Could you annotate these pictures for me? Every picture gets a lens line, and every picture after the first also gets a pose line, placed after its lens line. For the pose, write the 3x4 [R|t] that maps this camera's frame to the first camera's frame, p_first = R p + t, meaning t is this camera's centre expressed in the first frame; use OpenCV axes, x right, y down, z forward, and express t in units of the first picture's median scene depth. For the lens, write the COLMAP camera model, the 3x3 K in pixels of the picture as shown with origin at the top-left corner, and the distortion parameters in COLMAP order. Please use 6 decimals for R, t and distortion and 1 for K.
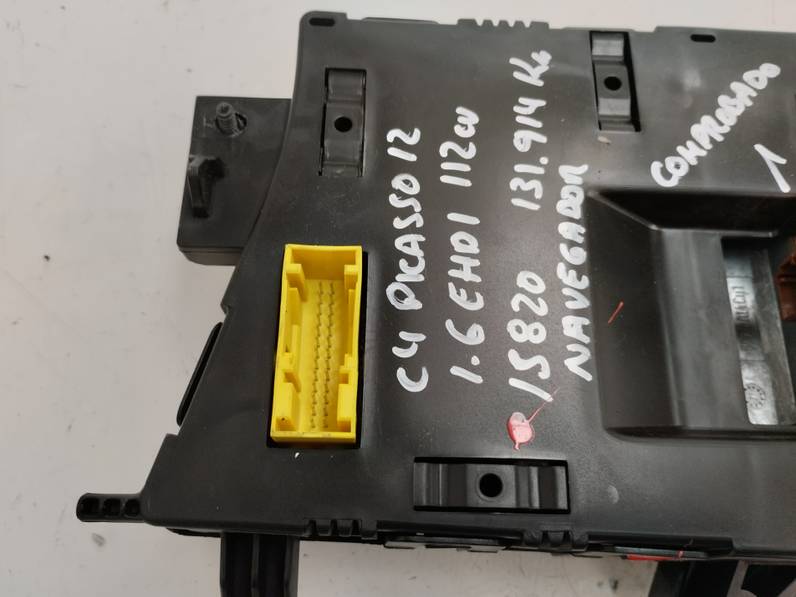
lens RADIAL K [[653.8, 0, 398.0], [0, 653.8, 298.5], [0, 0, 1]] dist [0.013249, -0.061026]
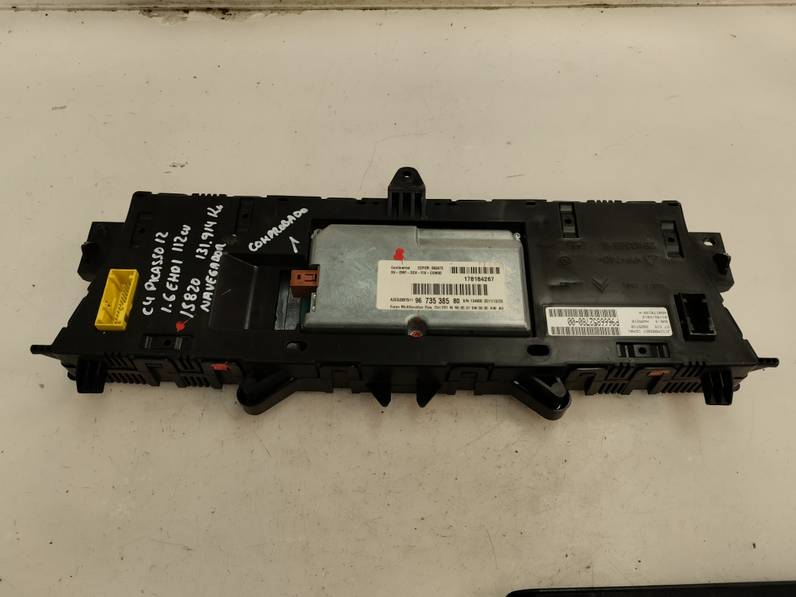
lens RADIAL K [[653.8, 0, 398.0], [0, 653.8, 298.5], [0, 0, 1]] dist [0.013249, -0.061026]
pose [[0.999978, -0.006560, -0.000707, 1.062988], [0.006283, 0.979541, -0.201147, 0.614189], [0.002012, 0.201138, 0.979561, -1.757426]]
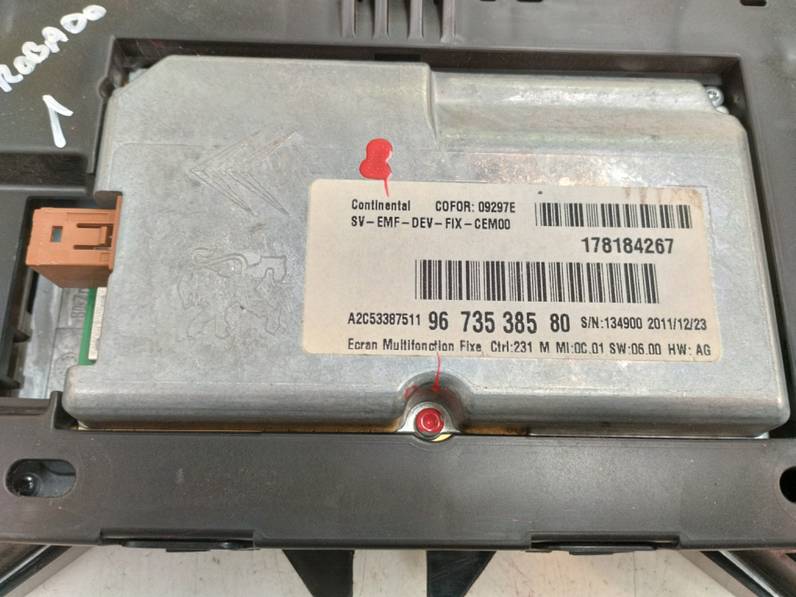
lens RADIAL K [[653.8, 0, 398.0], [0, 653.8, 298.5], [0, 0, 1]] dist [0.013249, -0.061026]
pose [[0.999472, -0.005949, 0.031936, 1.067197], [0.004444, 0.998886, 0.046976, 0.008624], [-0.032179, -0.046810, 0.998385, 0.063350]]
